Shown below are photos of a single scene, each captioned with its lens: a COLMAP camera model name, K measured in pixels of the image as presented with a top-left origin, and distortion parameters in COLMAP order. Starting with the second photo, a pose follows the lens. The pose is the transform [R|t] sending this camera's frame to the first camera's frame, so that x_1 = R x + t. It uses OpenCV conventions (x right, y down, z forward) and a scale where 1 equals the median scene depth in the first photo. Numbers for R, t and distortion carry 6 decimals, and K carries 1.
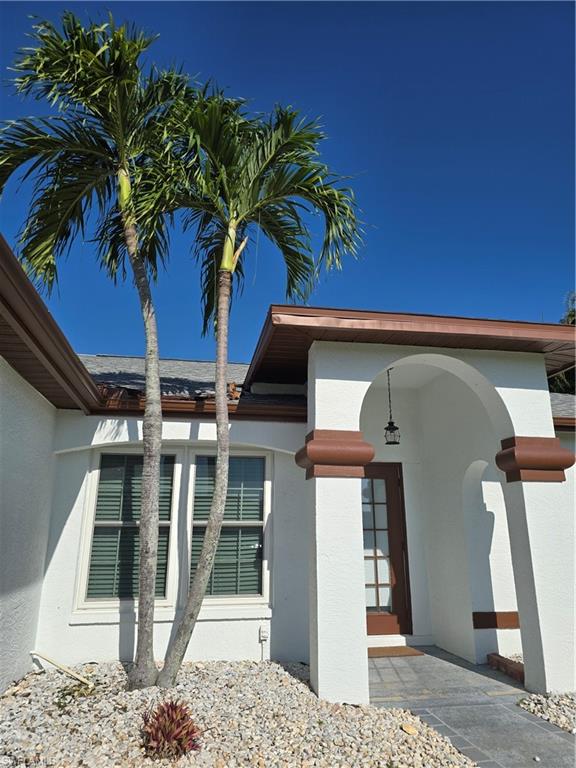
lens RADIAL K [[520.7, 0, 290.0], [0, 520.7, 396.1], [0, 0, 1]] dist [0.078025, -0.111385]
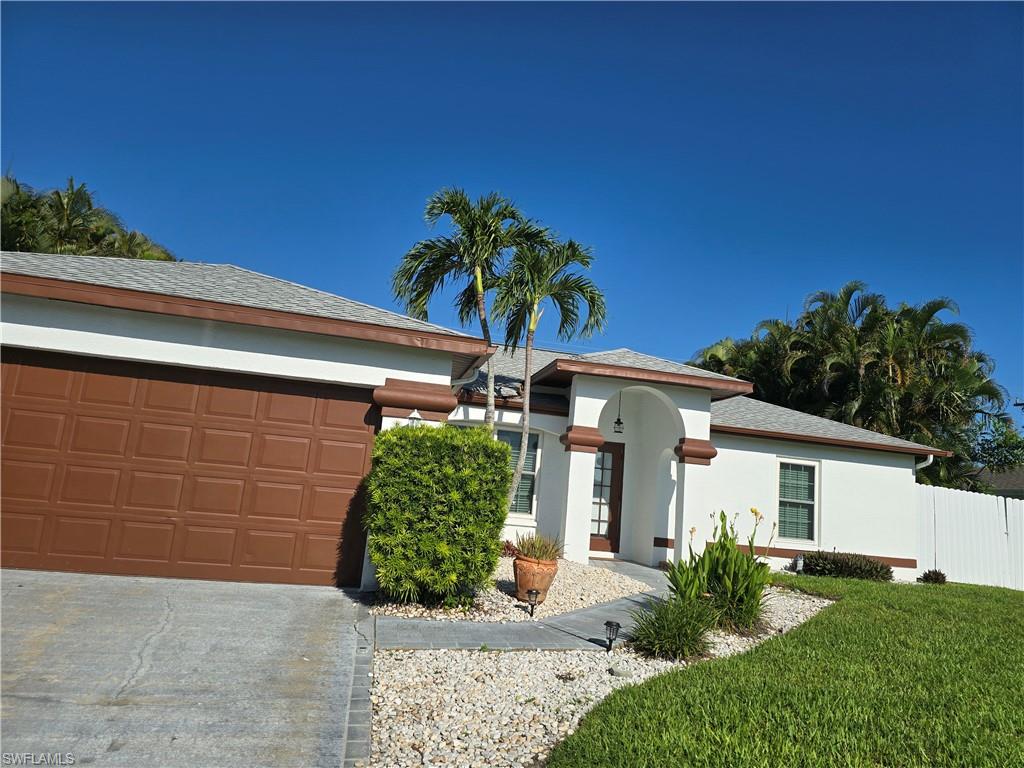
lens RADIAL K [[692.3, 0, 512.0], [0, 692.3, 384.0], [0, 0, 1]] dist [0.065900, -0.057804]
pose [[0.995808, 0.091415, 0.003048, -0.166829], [-0.091330, 0.991957, 0.087632, -0.242869], [0.004987, -0.087543, 0.996148, -1.255153]]
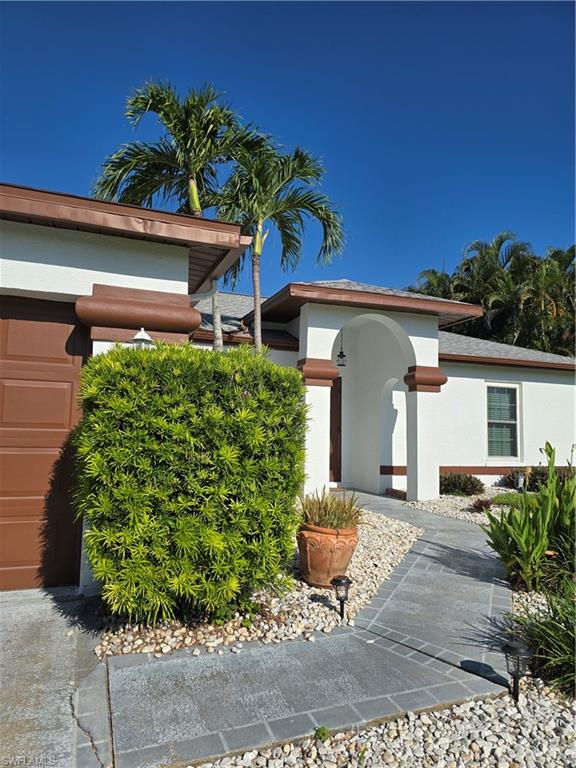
lens RADIAL K [[518.4, 0, 273.9], [0, 518.4, 400.2], [0, 0, 1]] dist [0.066623, -0.059147]
pose [[0.987057, 0.033943, 0.156739, -0.286254], [-0.062712, 0.981215, 0.182438, -0.091379], [-0.147602, -0.189906, 0.970644, -0.588192]]
